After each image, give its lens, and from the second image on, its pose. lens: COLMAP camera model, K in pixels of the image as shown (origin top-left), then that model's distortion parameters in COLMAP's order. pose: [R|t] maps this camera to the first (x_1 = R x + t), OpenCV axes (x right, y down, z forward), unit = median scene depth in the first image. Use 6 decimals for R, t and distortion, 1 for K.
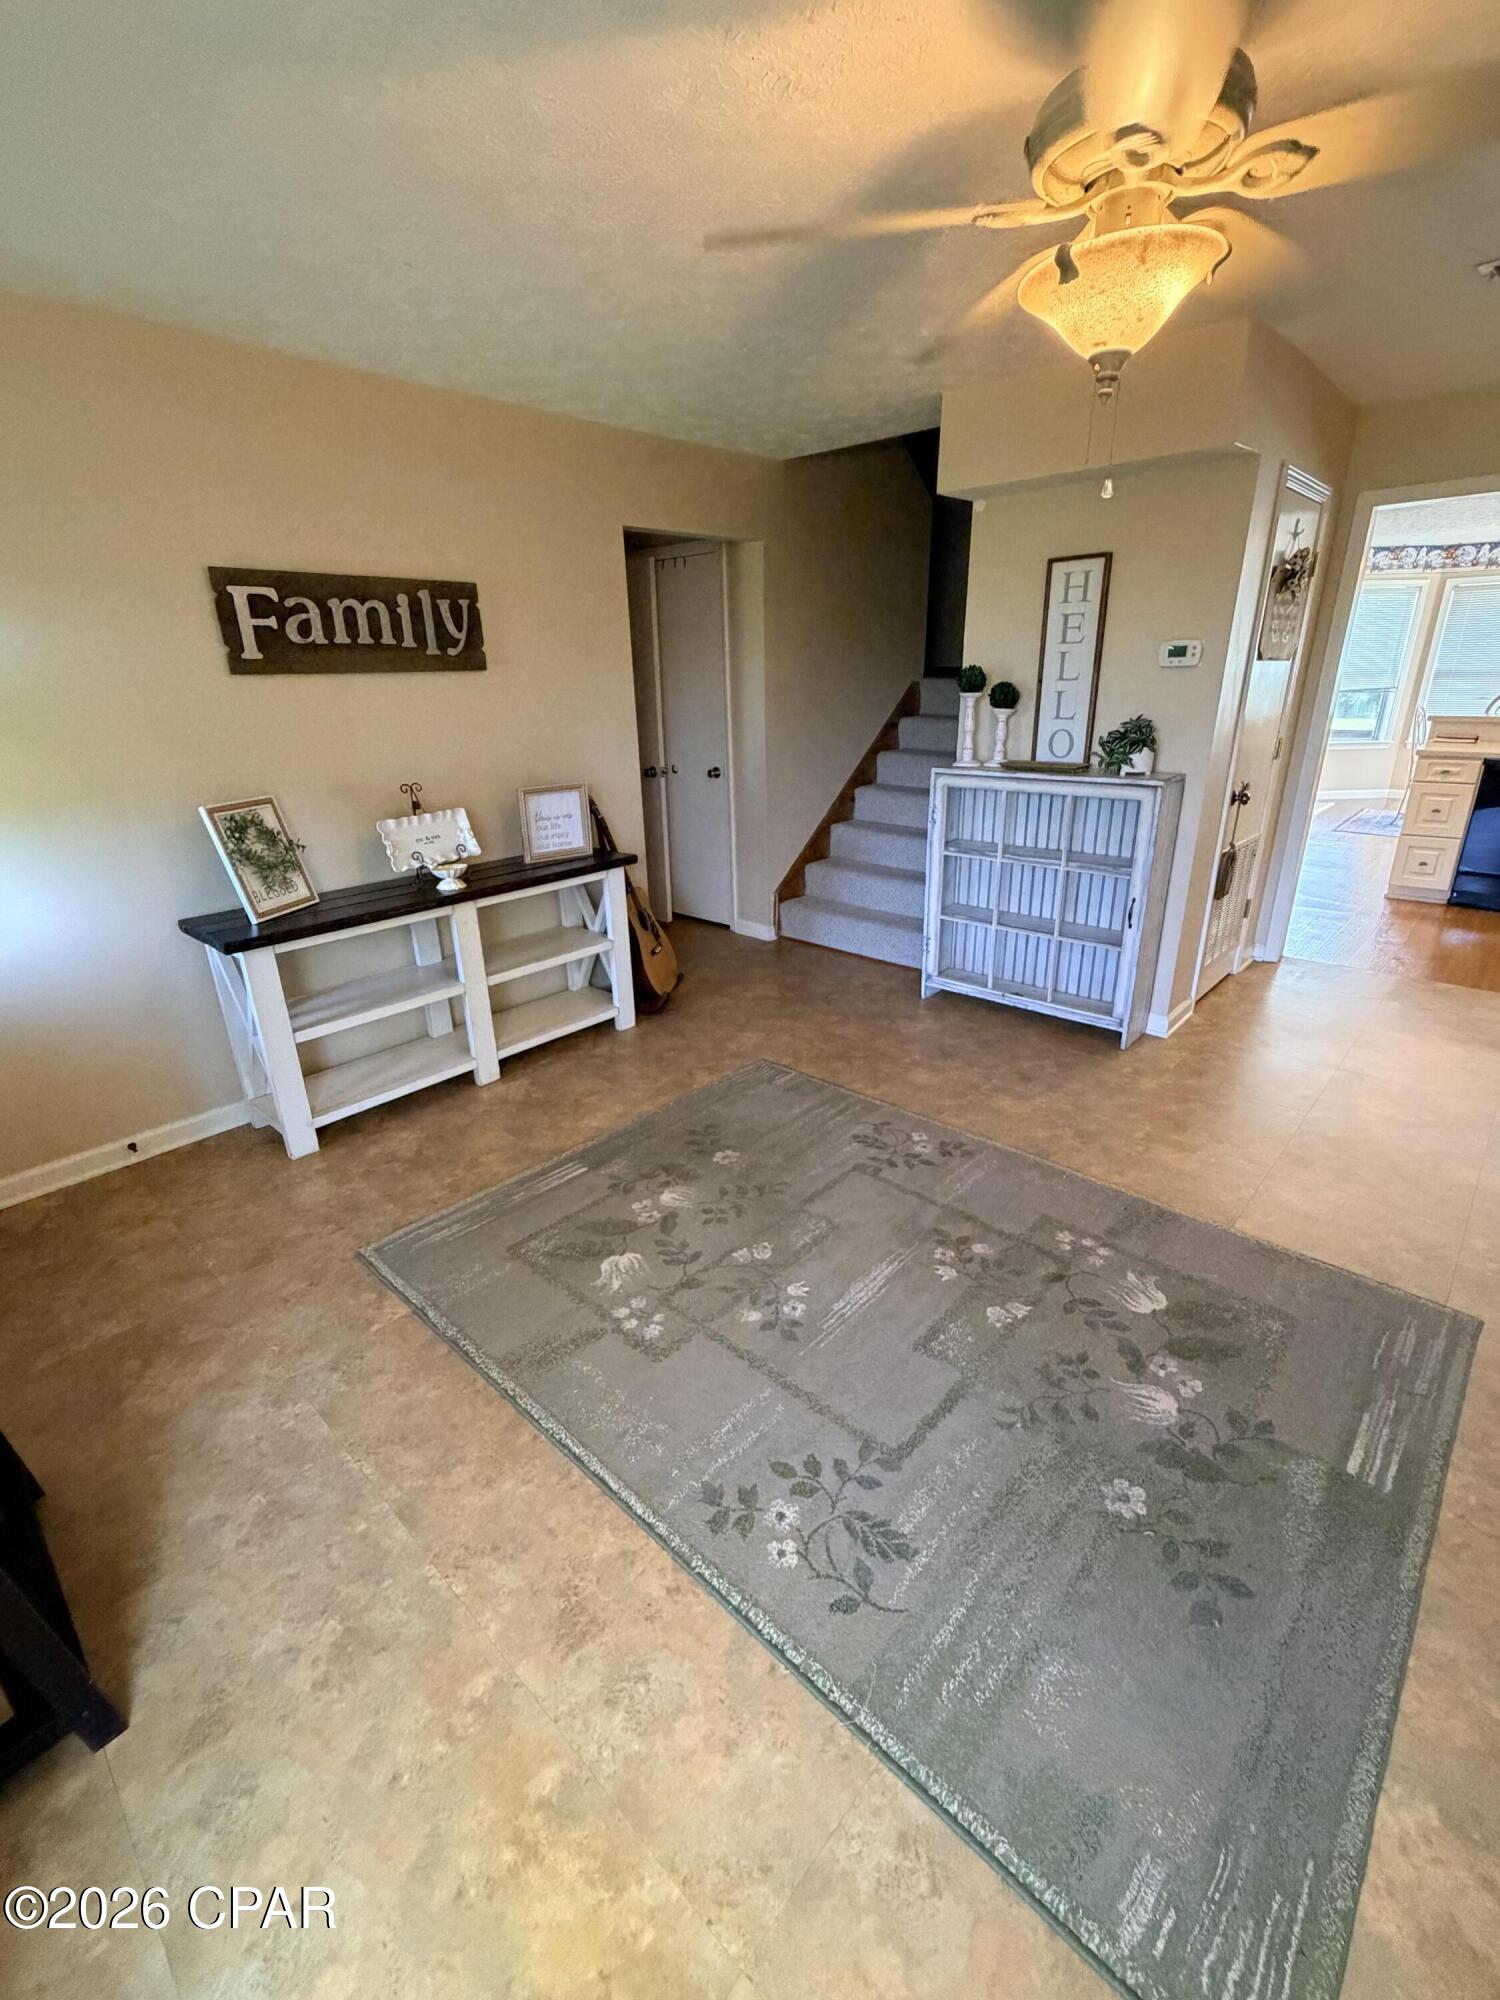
lens RADIAL K [[857.9, 0, 750.6], [0, 857.9, 1001.0], [0, 0, 1]] dist [0.001903, -0.000814]
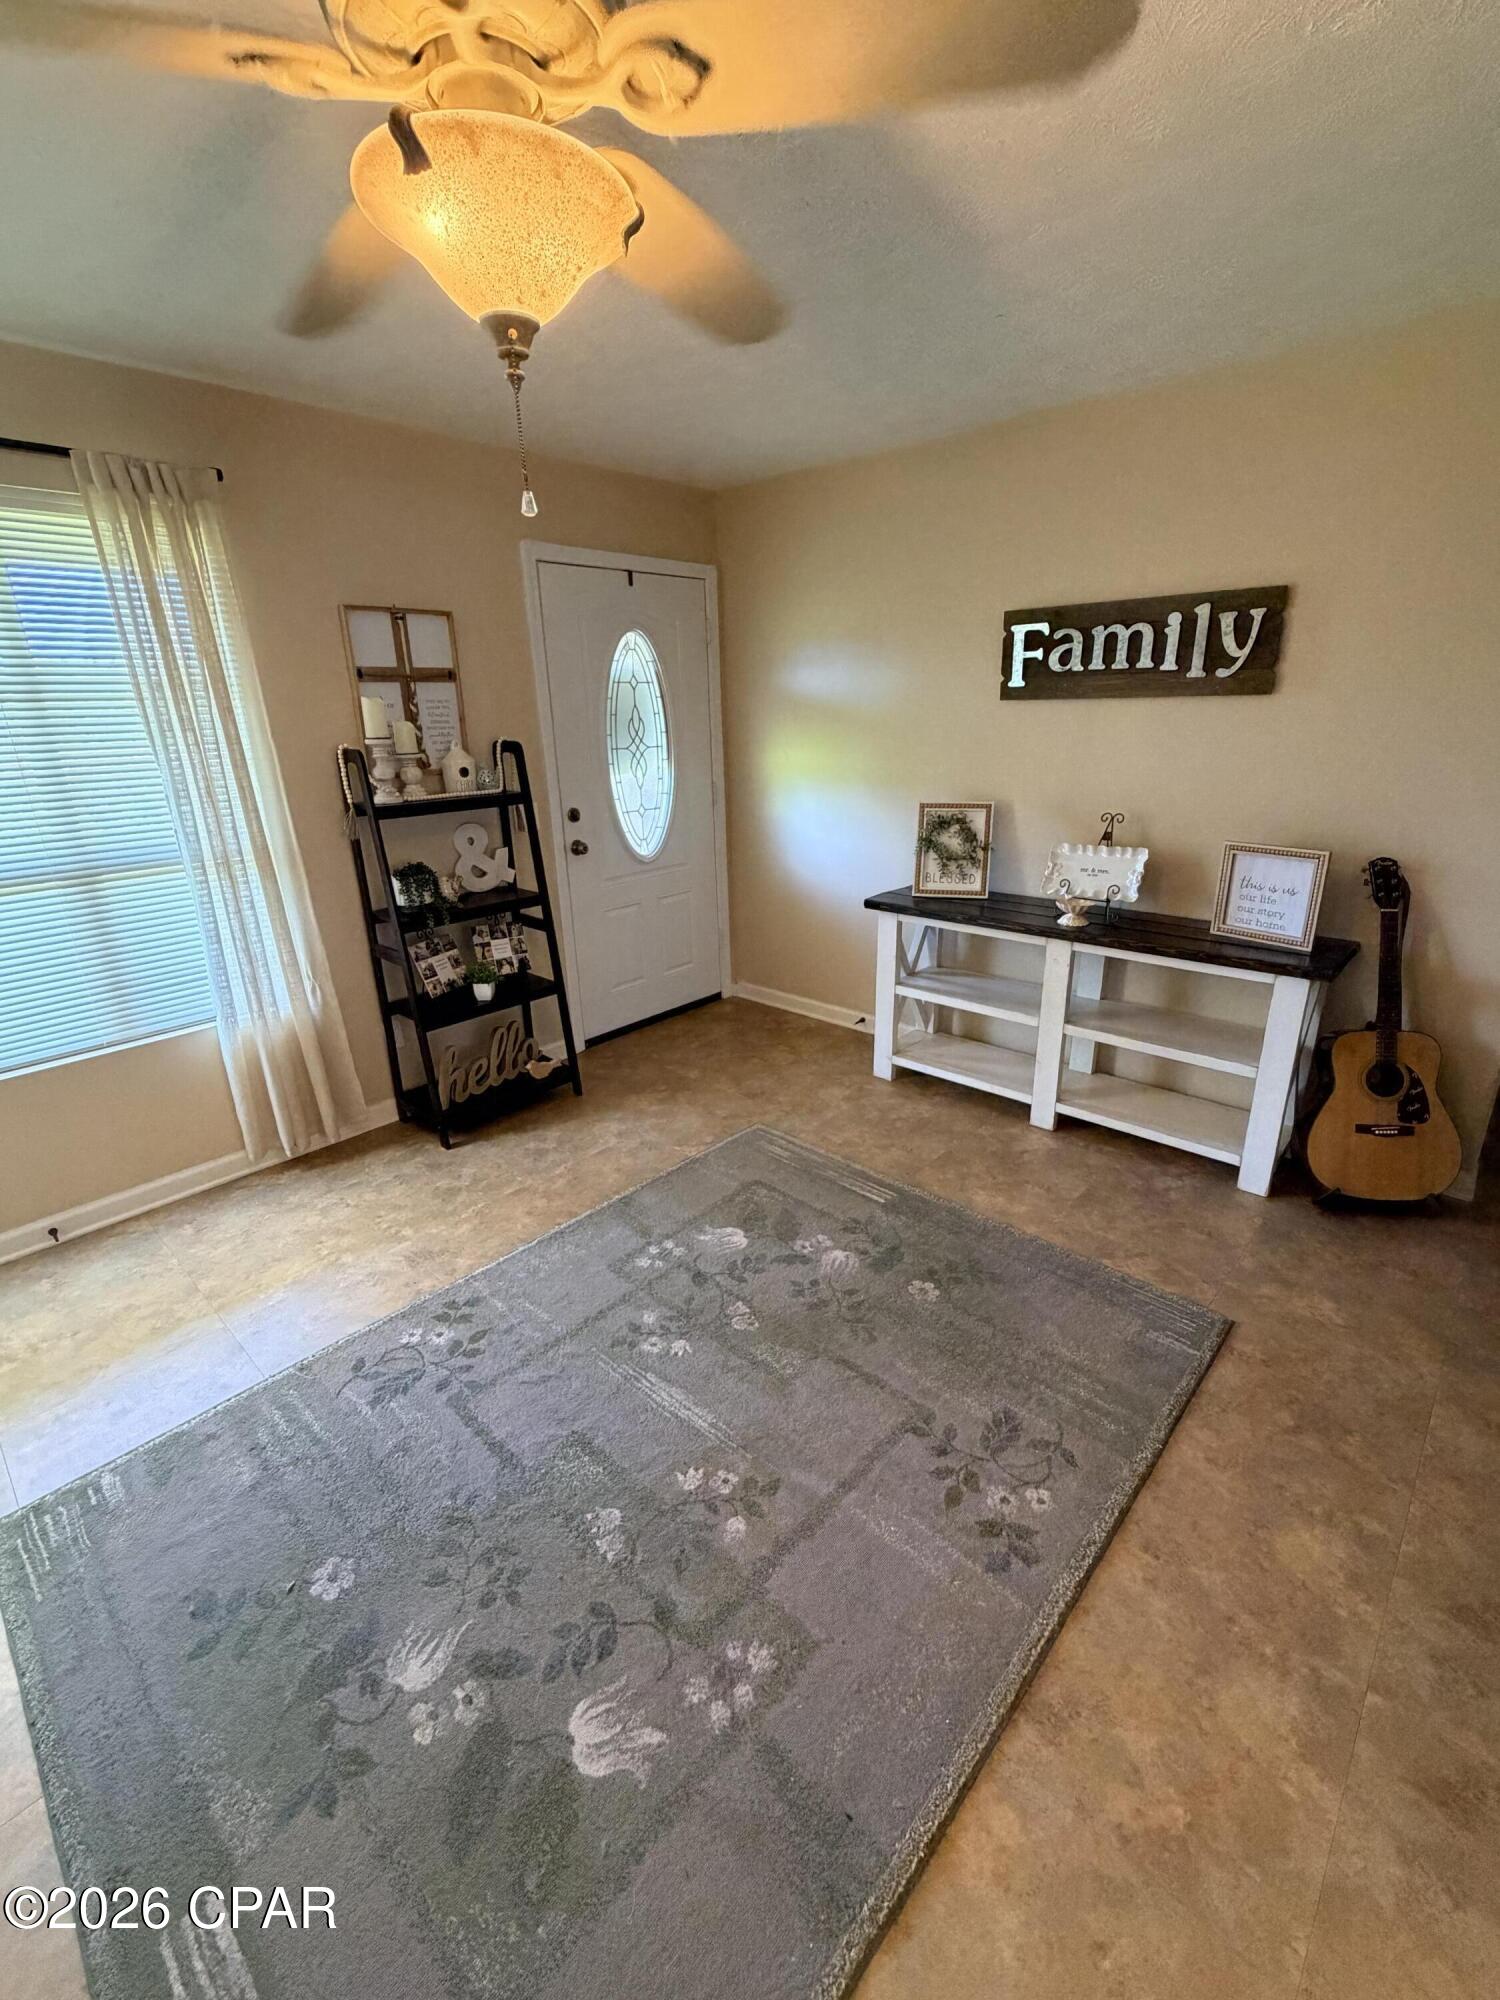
lens RADIAL K [[857.9, 0, 750.2], [0, 857.9, 1003.0], [0, 0, 1]] dist [0.001903, -0.000814]
pose [[-0.001594, 0.353026, -0.935612, 0.660861], [-0.335070, 0.881340, 0.333119, -0.289057], [0.942192, 0.314027, 0.116884, 0.663058]]
